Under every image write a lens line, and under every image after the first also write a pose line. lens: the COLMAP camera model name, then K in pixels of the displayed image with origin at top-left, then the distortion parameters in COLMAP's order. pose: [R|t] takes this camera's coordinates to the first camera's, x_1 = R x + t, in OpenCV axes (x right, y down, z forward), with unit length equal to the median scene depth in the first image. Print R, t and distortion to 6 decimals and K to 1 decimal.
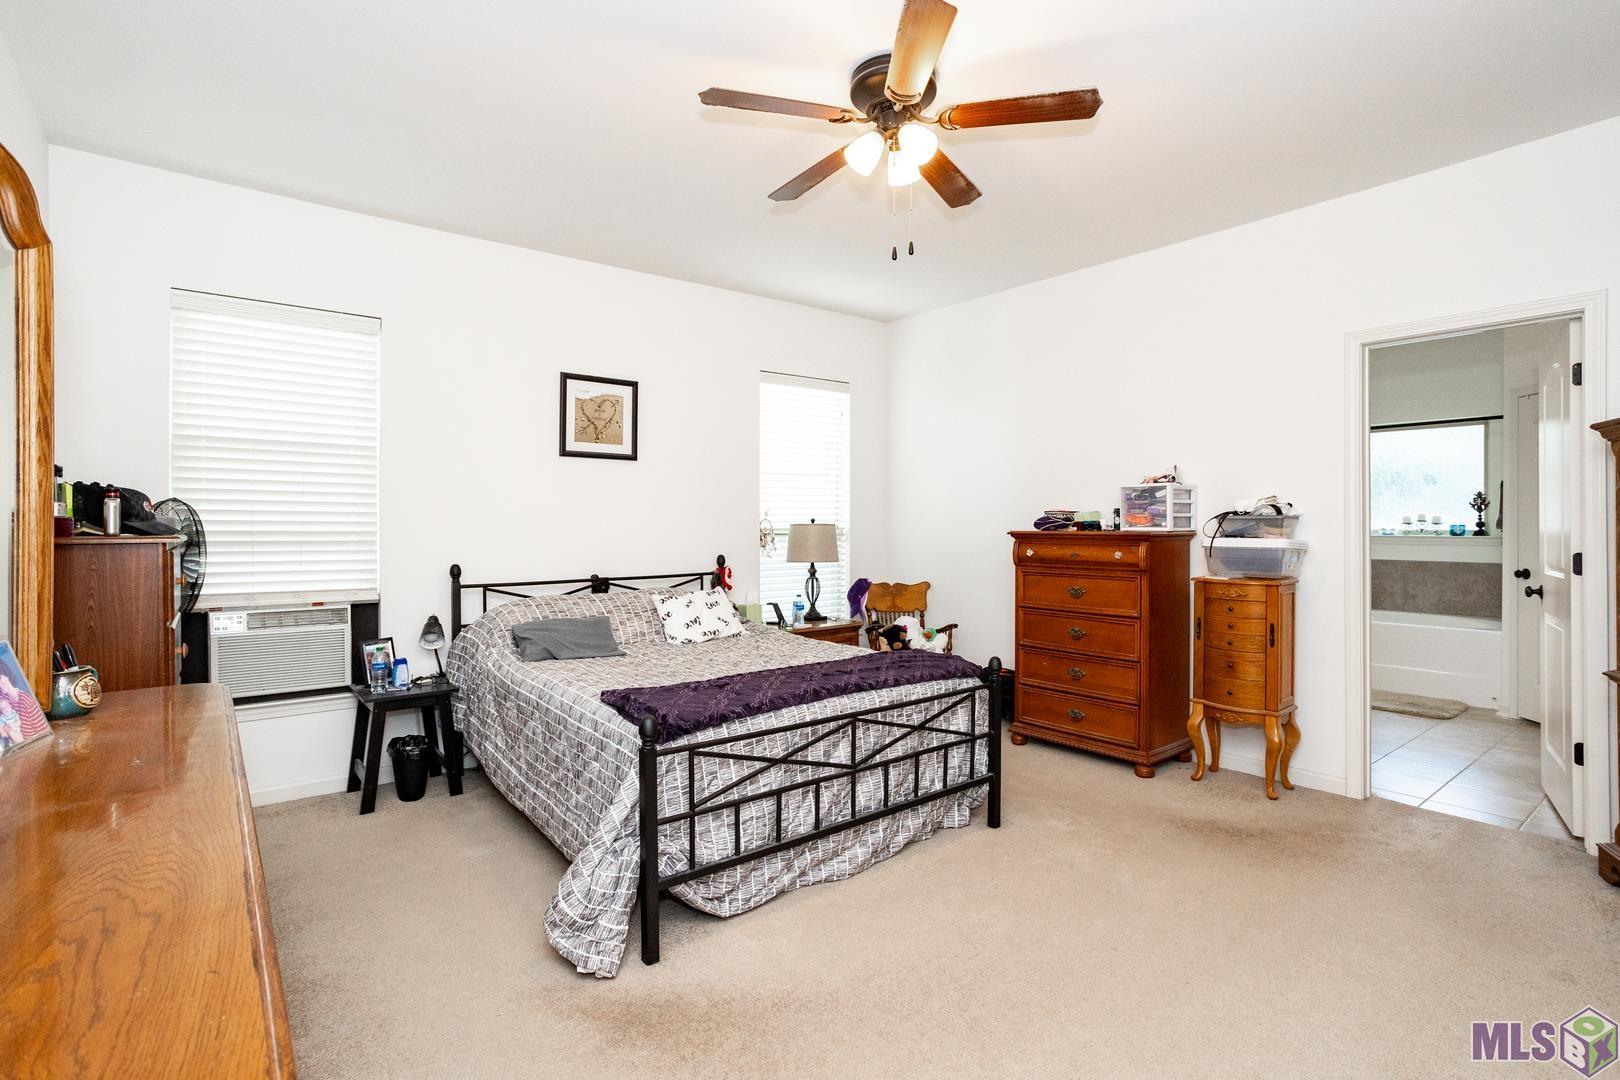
lens RADIAL K [[783.4, 0, 810.2], [0, 783.4, 531.9], [0, 0, 1]] dist [-0.000704, 0.006425]
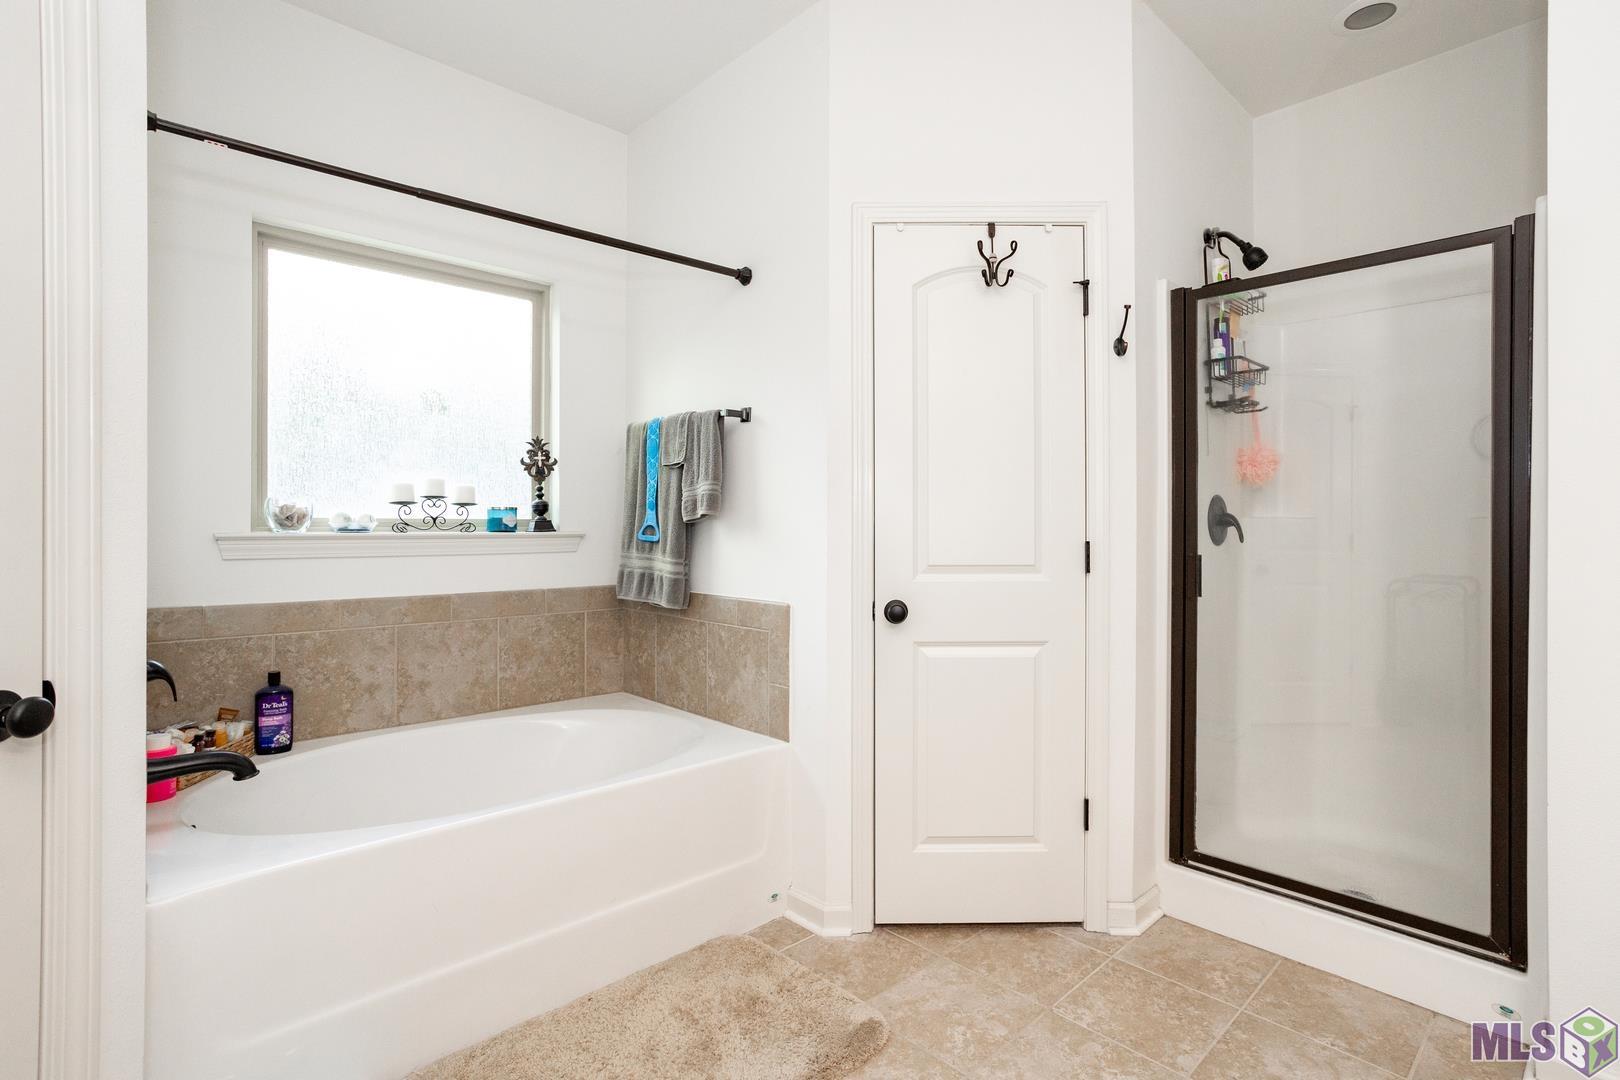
lens RADIAL K [[783.4, 0, 809.4], [0, 783.4, 535.2], [0, 0, 1]] dist [-0.000704, 0.006425]
pose [[-0.080363, -0.007899, 0.996734, 0.363056], [0.009888, 0.999913, 0.008721, 0.004312], [-0.996717, 0.010556, -0.080278, 0.855151]]
